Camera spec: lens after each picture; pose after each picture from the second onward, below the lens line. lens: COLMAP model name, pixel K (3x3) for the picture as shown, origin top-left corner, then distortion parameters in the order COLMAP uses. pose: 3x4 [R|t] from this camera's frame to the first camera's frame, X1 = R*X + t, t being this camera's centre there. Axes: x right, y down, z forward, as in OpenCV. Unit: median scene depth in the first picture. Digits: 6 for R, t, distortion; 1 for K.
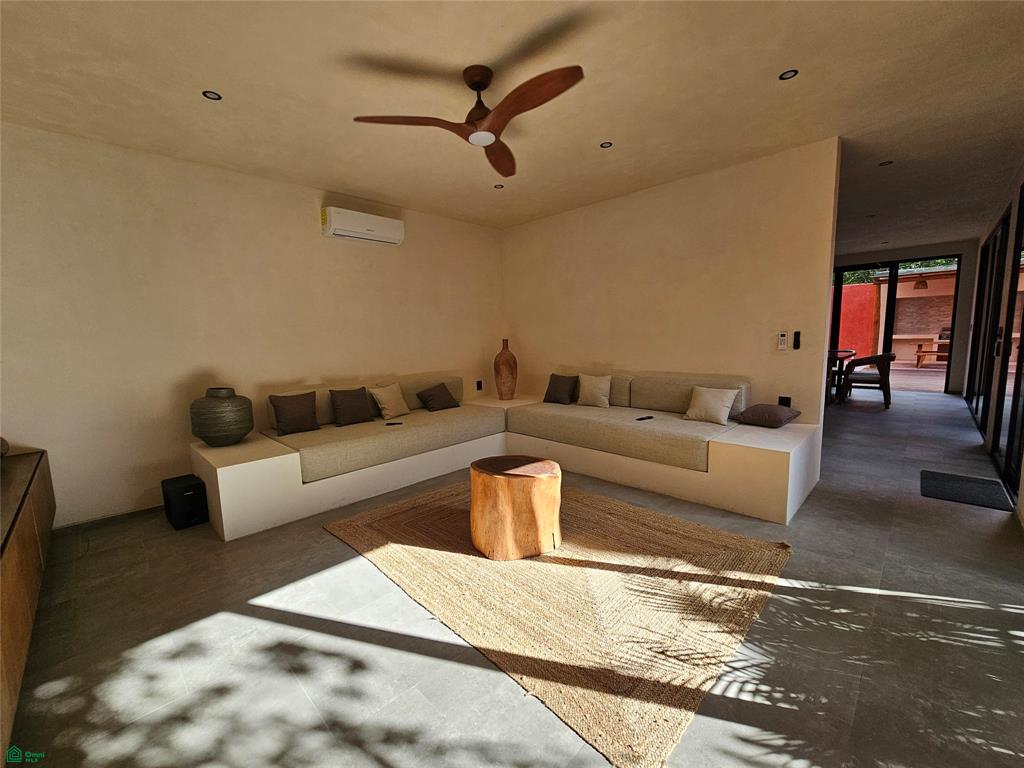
lens RADIAL K [[421.2, 0, 513.6], [0, 421.2, 391.0], [0, 0, 1]] dist [-0.003815, 0.002878]
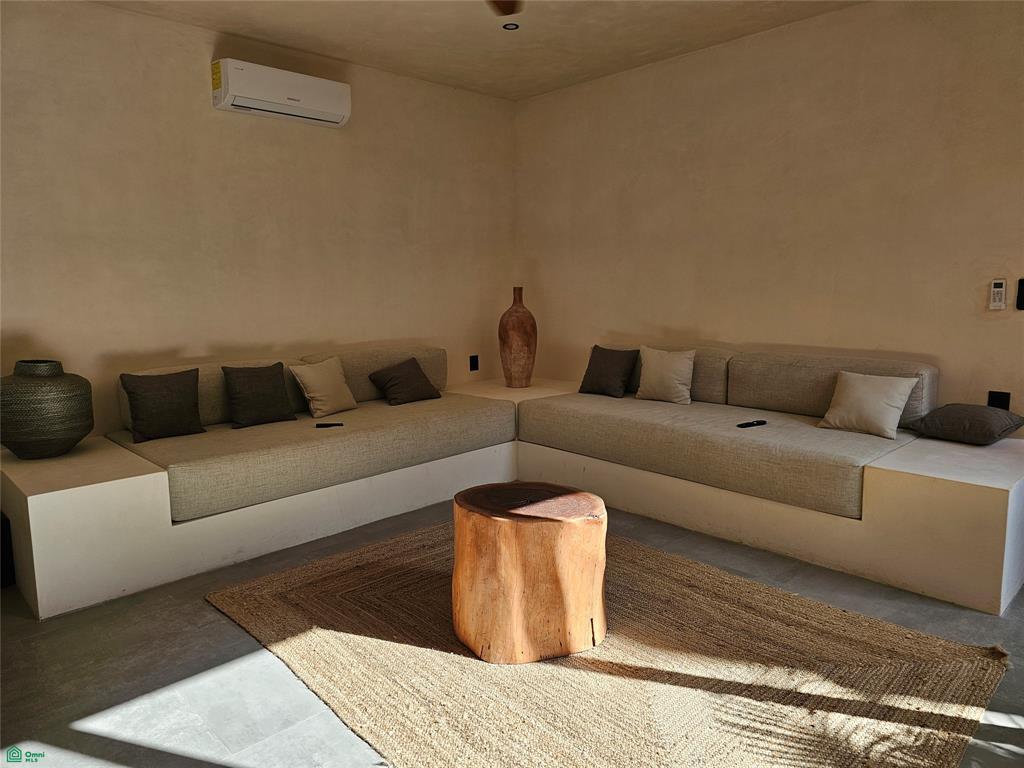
lens RADIAL K [[685.7, 0, 514.6], [0, 685.7, 379.0], [0, 0, 1]] dist [0.046243, -0.041272]
pose [[0.999532, 0.016934, -0.025489, 0.004702], [-0.016662, 0.999802, 0.010880, -0.003800], [0.025668, -0.010450, 0.999616, 0.036179]]
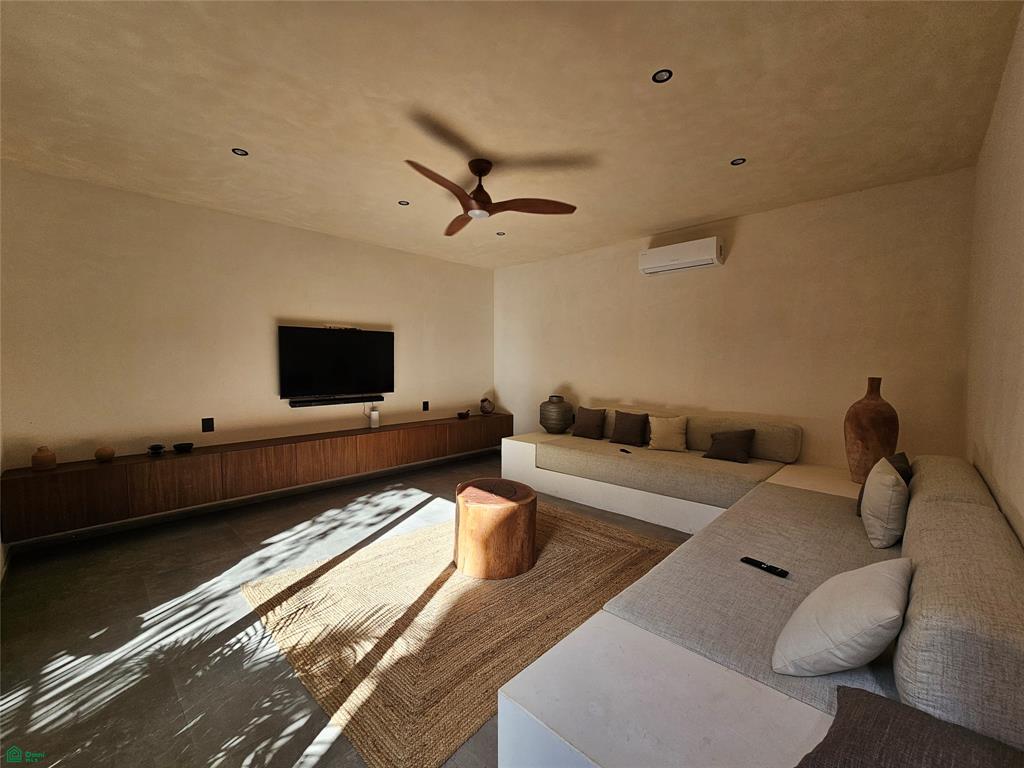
lens RADIAL K [[421.2, 0, 506.4], [0, 421.2, 387.2], [0, 0, 1]] dist [-0.003815, 0.002878]
pose [[0.005348, 0.083089, -0.996528, 0.982397], [-0.131726, 0.987917, 0.081664, -0.164647], [0.991272, 0.130832, 0.016228, 0.910763]]
